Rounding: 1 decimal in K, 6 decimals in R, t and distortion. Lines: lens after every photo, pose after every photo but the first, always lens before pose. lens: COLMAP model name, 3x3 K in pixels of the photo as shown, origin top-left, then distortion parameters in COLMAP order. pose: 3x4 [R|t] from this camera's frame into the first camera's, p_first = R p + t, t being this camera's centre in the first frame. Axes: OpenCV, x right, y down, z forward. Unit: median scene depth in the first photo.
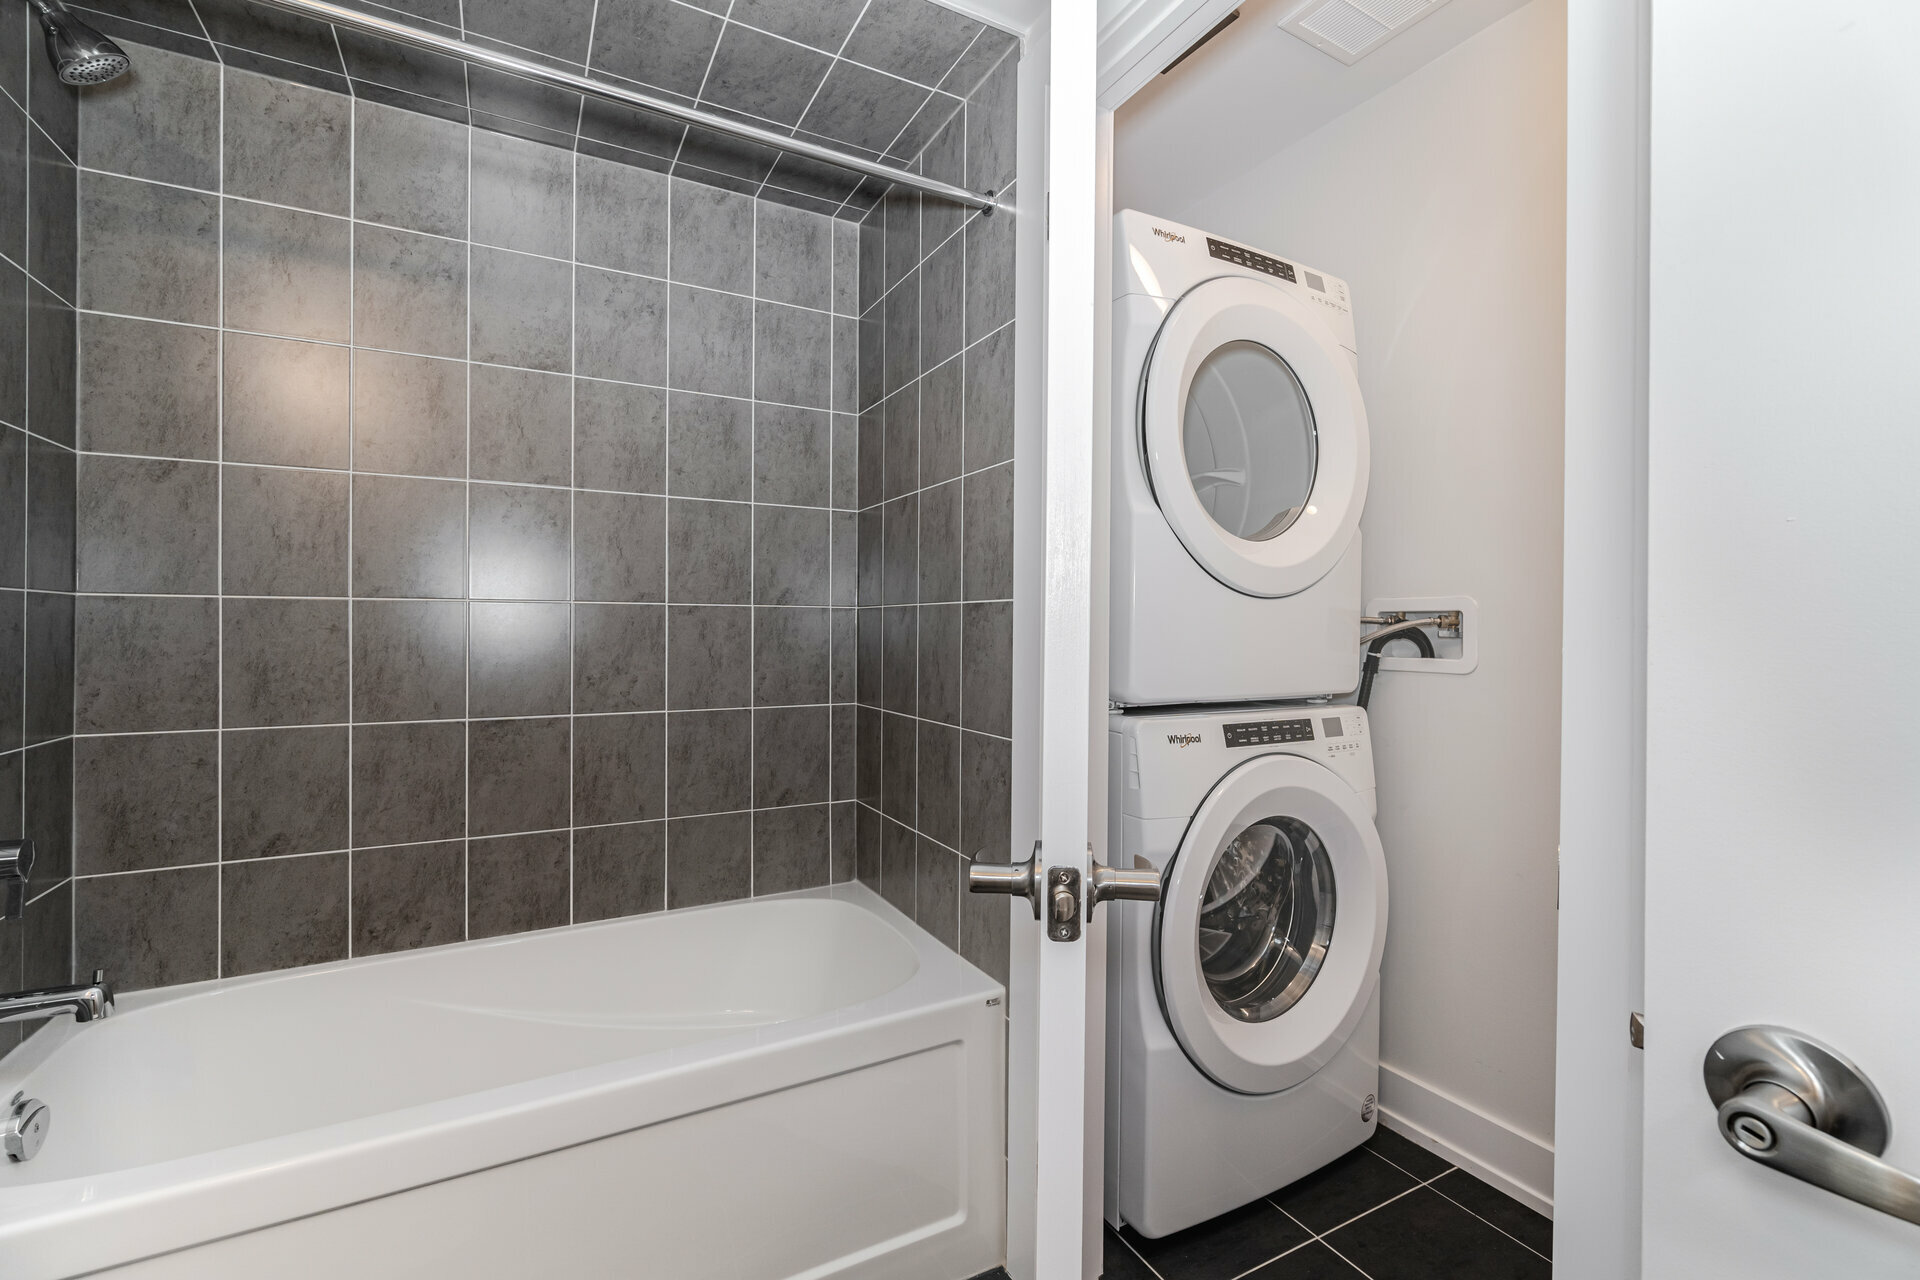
lens RADIAL K [[831.7, 0, 966.3], [0, 831.7, 627.8], [0, 0, 1]] dist [-0.004390, 0.000667]
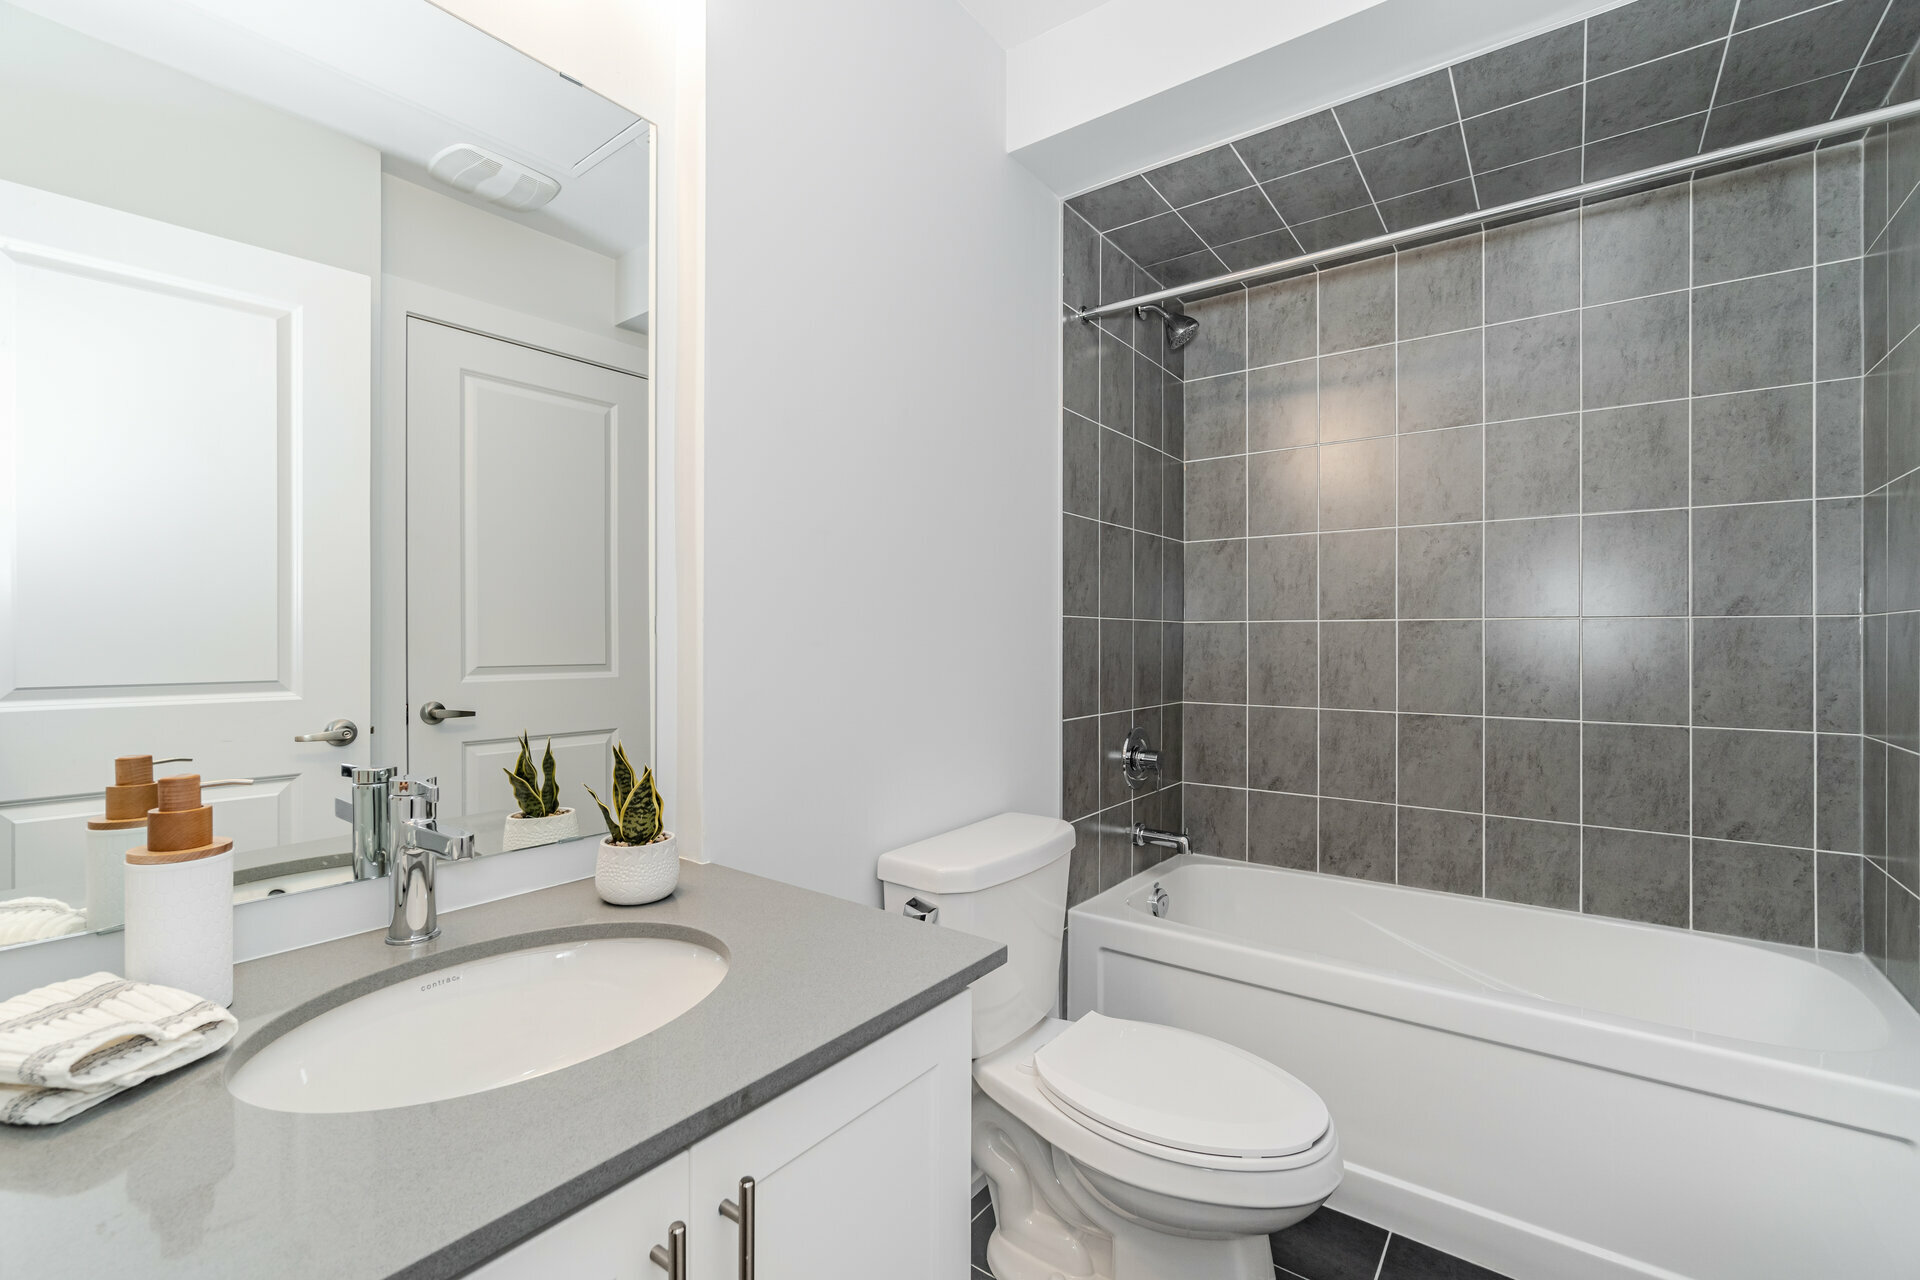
lens RADIAL K [[831.7, 0, 953.3], [0, 831.7, 656.3], [0, 0, 1]] dist [-0.004390, 0.000667]
pose [[0.427670, 0.015992, -0.903793, 0.269323], [0.001535, 0.999829, 0.018418, -0.001200], [0.903934, -0.009264, 0.427572, -0.172569]]
